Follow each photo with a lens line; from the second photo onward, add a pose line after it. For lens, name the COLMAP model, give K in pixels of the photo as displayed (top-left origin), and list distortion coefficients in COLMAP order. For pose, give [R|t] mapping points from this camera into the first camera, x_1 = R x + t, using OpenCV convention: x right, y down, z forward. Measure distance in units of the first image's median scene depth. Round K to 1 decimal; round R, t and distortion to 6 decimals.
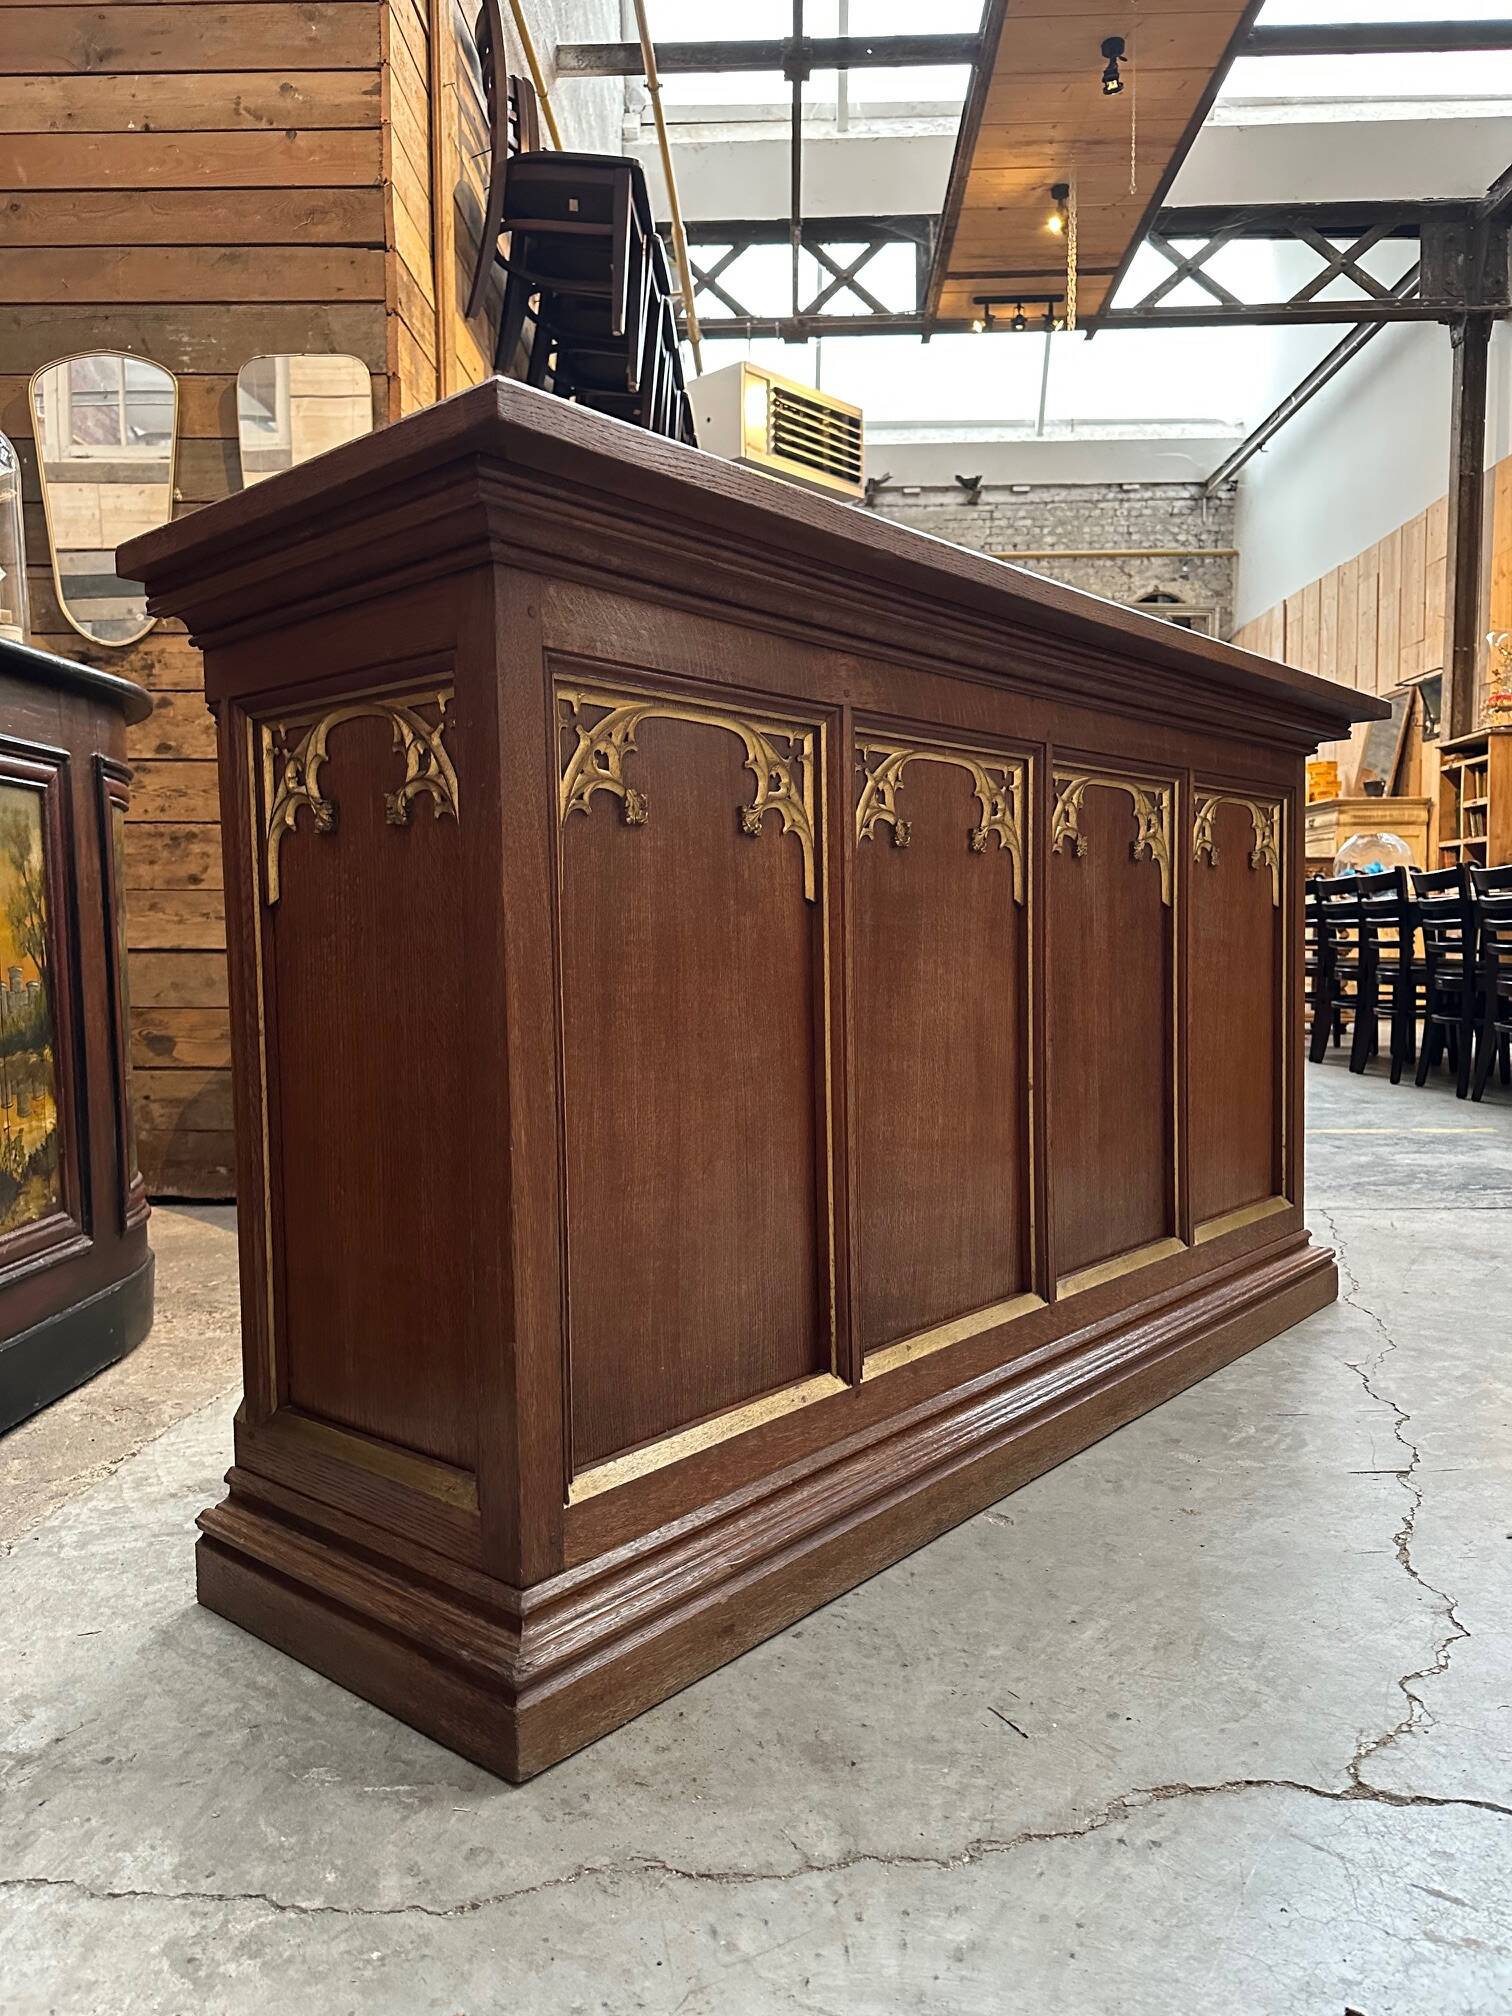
lens RADIAL K [[1428.3, 0, 750.6], [0, 1428.3, 1001.9], [0, 0, 1]] dist [-0.004161, -0.002378]
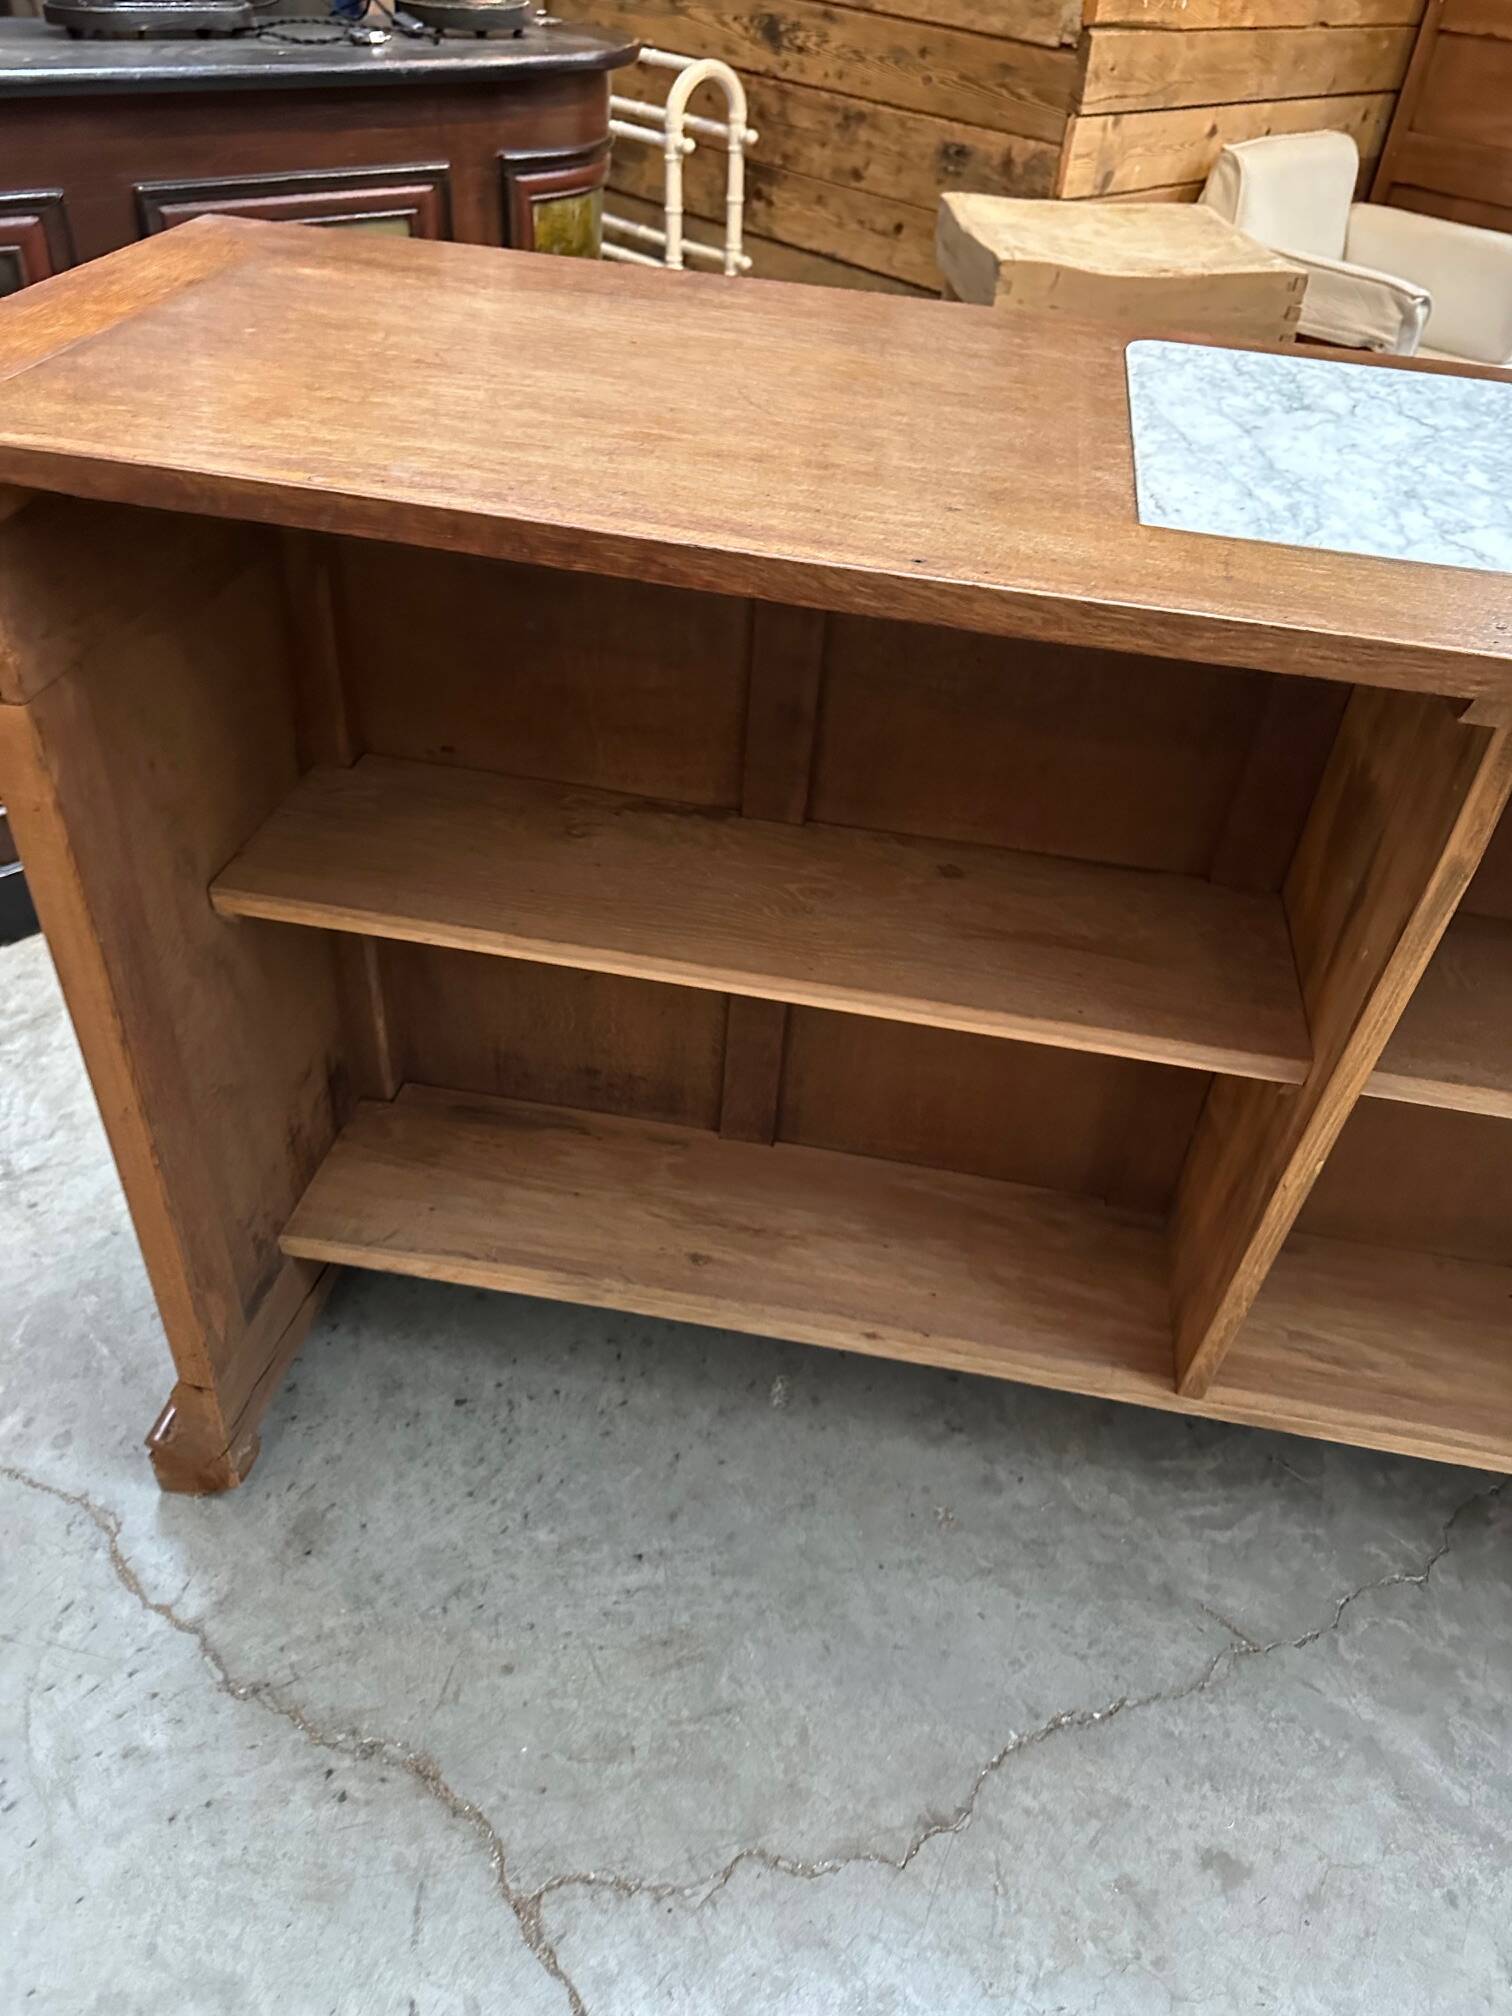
lens RADIAL K [[1421.4, 0, 755.3], [0, 1421.4, 999.0], [0, 0, 1]] dist [0.077676, -0.106927]
pose [[0.724093, 0.479438, -0.495811, 0.654640], [-0.117162, 0.793933, 0.596610, -0.554714], [0.679678, -0.373911, 0.631053, 0.591239]]
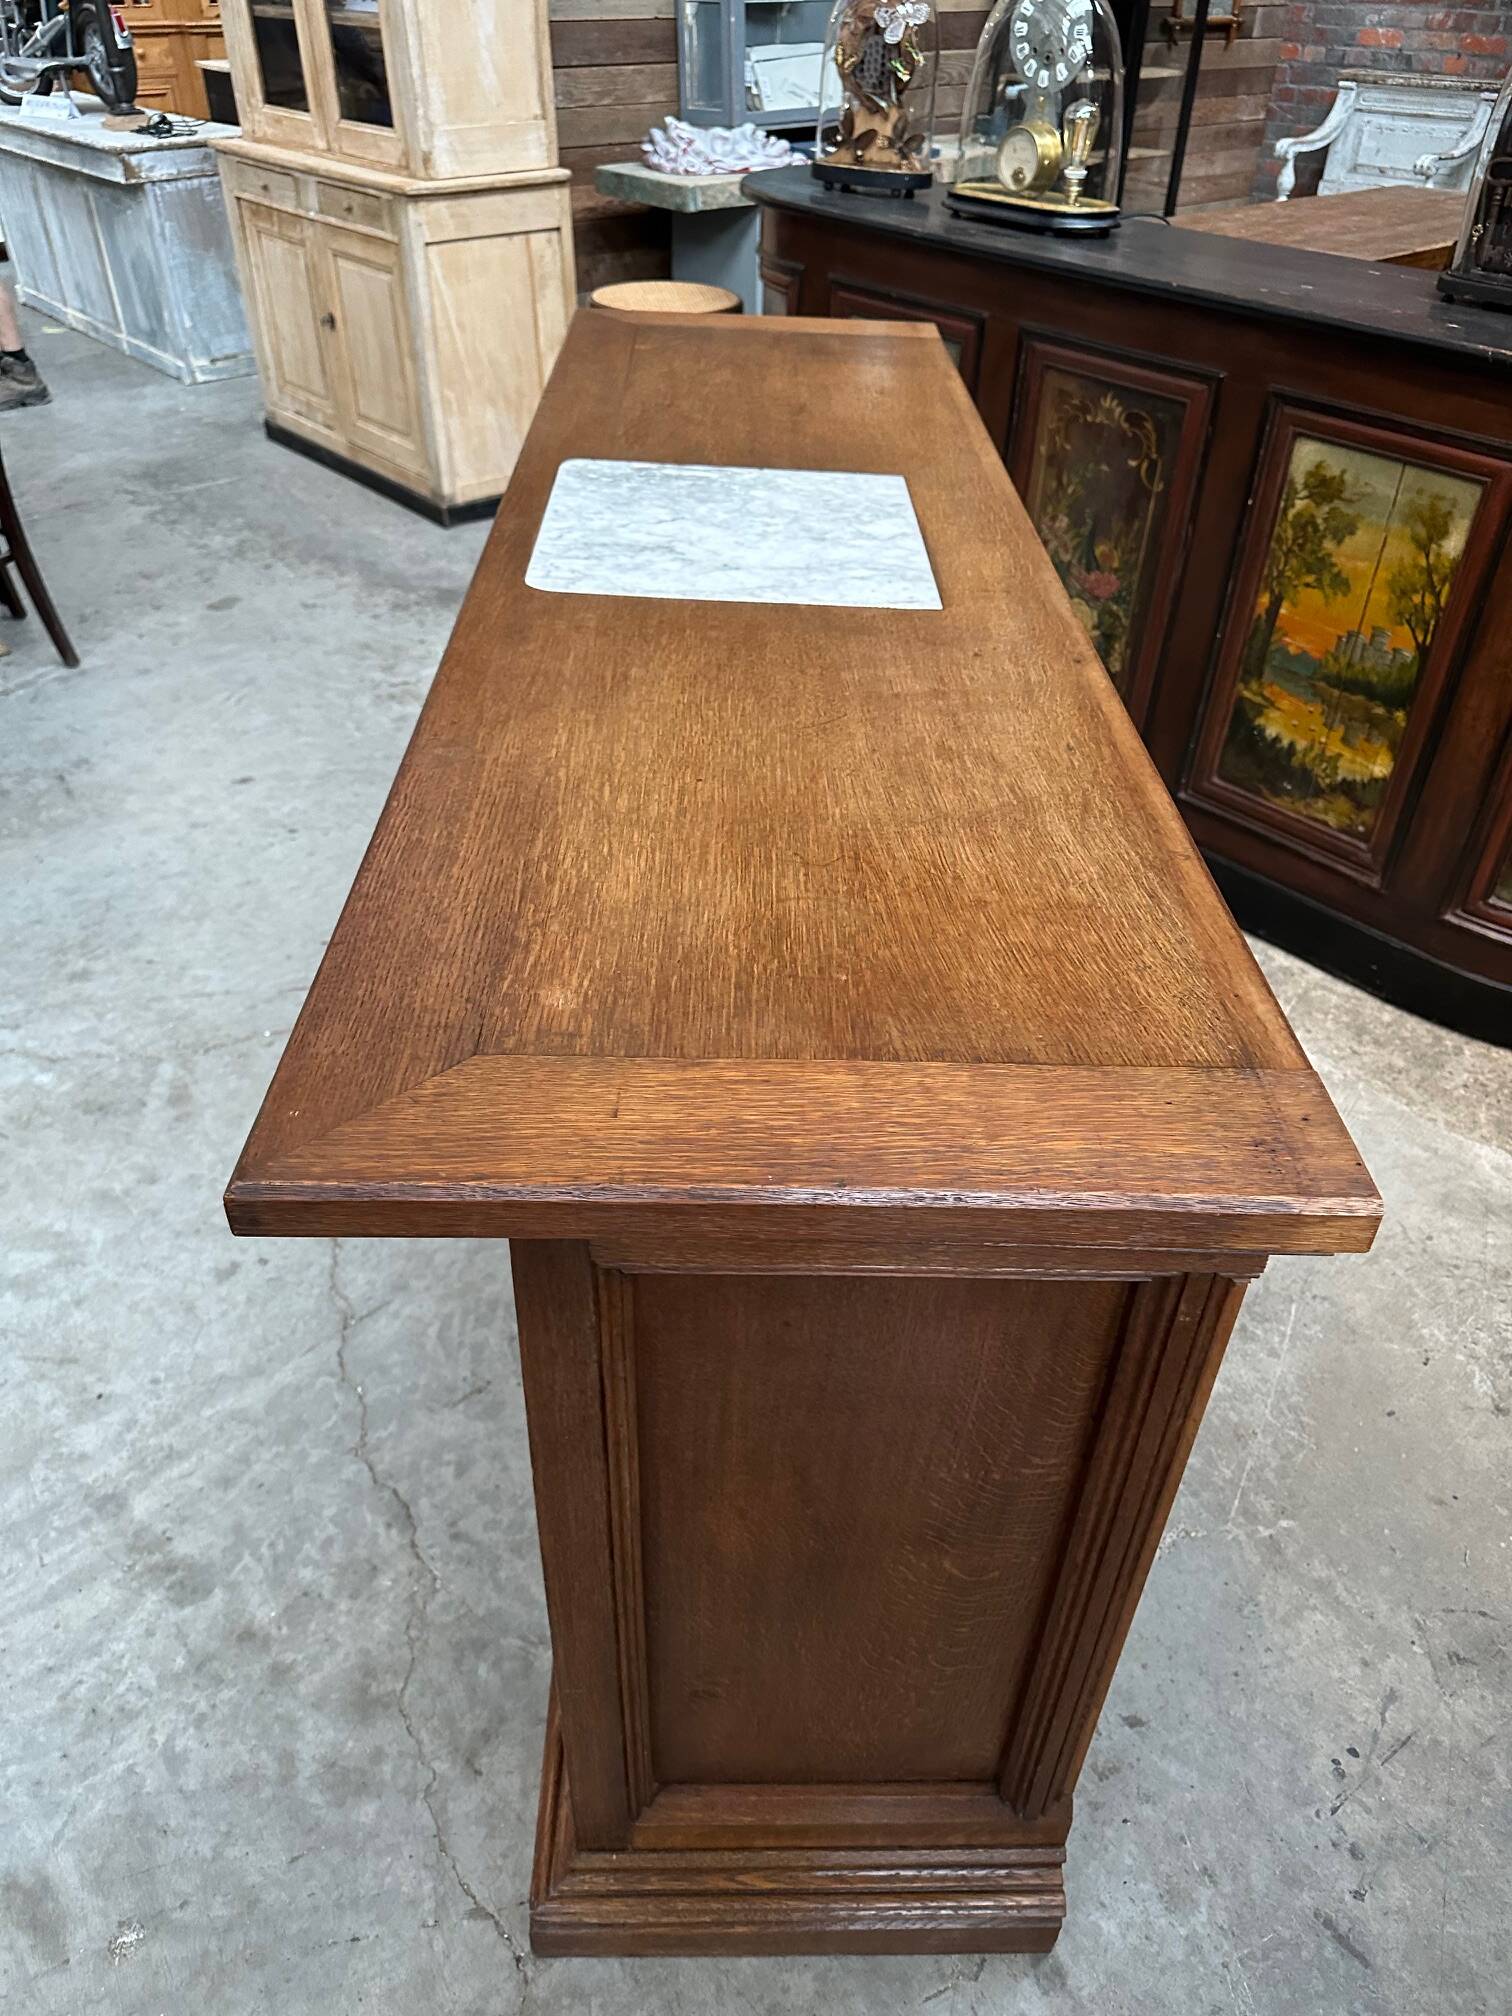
lens RADIAL K [[1428.3, 0, 750.6], [0, 1428.3, 1001.9], [0, 0, 1]] dist [-0.004161, -0.002378]
pose [[-0.746792, 0.397661, -0.533073, 0.975412], [-0.039668, 0.773484, 0.632574, -0.805483], [0.663873, 0.493547, -0.561857, 2.332565]]
